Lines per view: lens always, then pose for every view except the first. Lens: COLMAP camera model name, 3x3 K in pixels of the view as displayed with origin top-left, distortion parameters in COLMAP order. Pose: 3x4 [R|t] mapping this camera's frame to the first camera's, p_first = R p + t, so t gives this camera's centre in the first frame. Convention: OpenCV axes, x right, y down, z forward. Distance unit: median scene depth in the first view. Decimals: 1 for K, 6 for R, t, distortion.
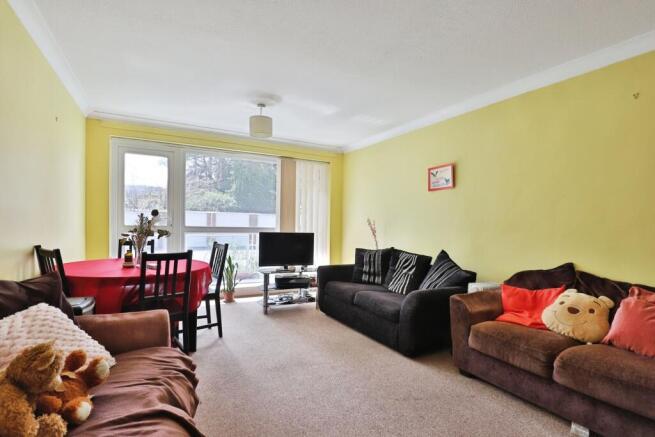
lens RADIAL K [[320.0, 0, 327.5], [0, 320.0, 218.5], [0, 0, 1]] dist [-0.022976, 0.000710]
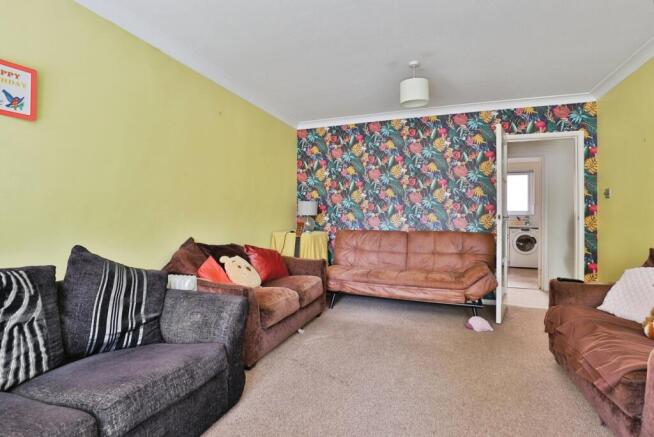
lens RADIAL K [[319.5, 0, 327.0], [0, 319.5, 218.5], [0, 0, 1]] dist [-0.022976, 0.000710]
pose [[-0.652641, -0.006772, 0.757637, -0.268658], [-0.009057, 0.999958, 0.001136, 0.049511], [-0.757613, -0.006121, -0.652675, 1.008251]]
